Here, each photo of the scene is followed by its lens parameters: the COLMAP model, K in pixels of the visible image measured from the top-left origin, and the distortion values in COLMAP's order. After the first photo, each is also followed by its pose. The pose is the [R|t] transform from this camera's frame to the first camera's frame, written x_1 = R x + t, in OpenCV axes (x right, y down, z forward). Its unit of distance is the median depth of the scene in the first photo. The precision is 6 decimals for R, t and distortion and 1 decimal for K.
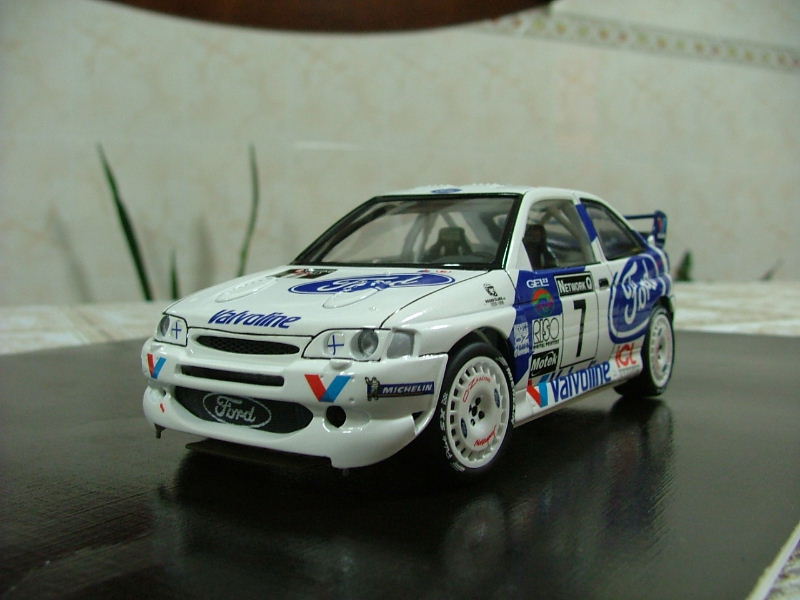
lens RADIAL K [[876.5, 0, 400.0], [0, 876.5, 300.0], [0, 0, 1]] dist [-0.183638, 0.003611]
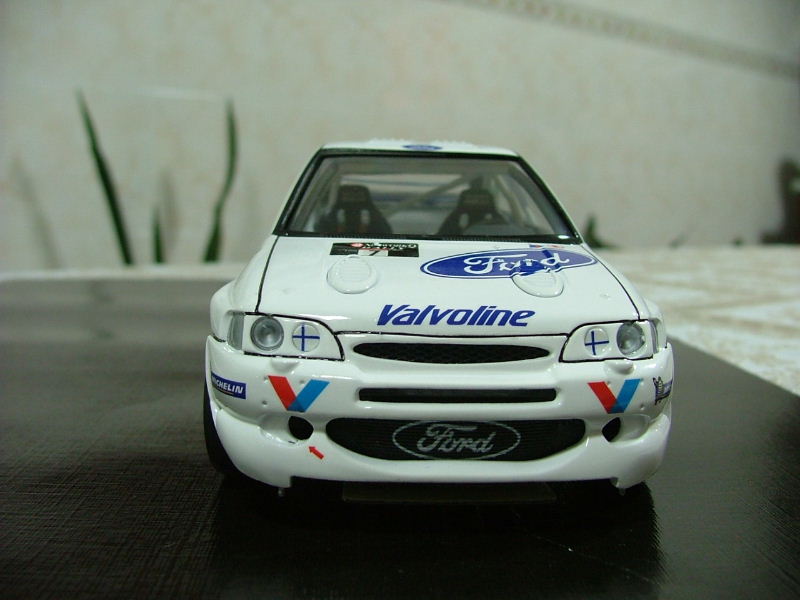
lens RADIAL K [[876.5, 0, 400.0], [0, 876.5, 300.0], [0, 0, 1]] dist [-0.183638, 0.003611]
pose [[0.797656, -0.053992, 0.600690, -0.620234], [0.017204, 0.997616, 0.066824, -0.040603], [-0.602867, -0.042969, 0.796684, 0.403530]]
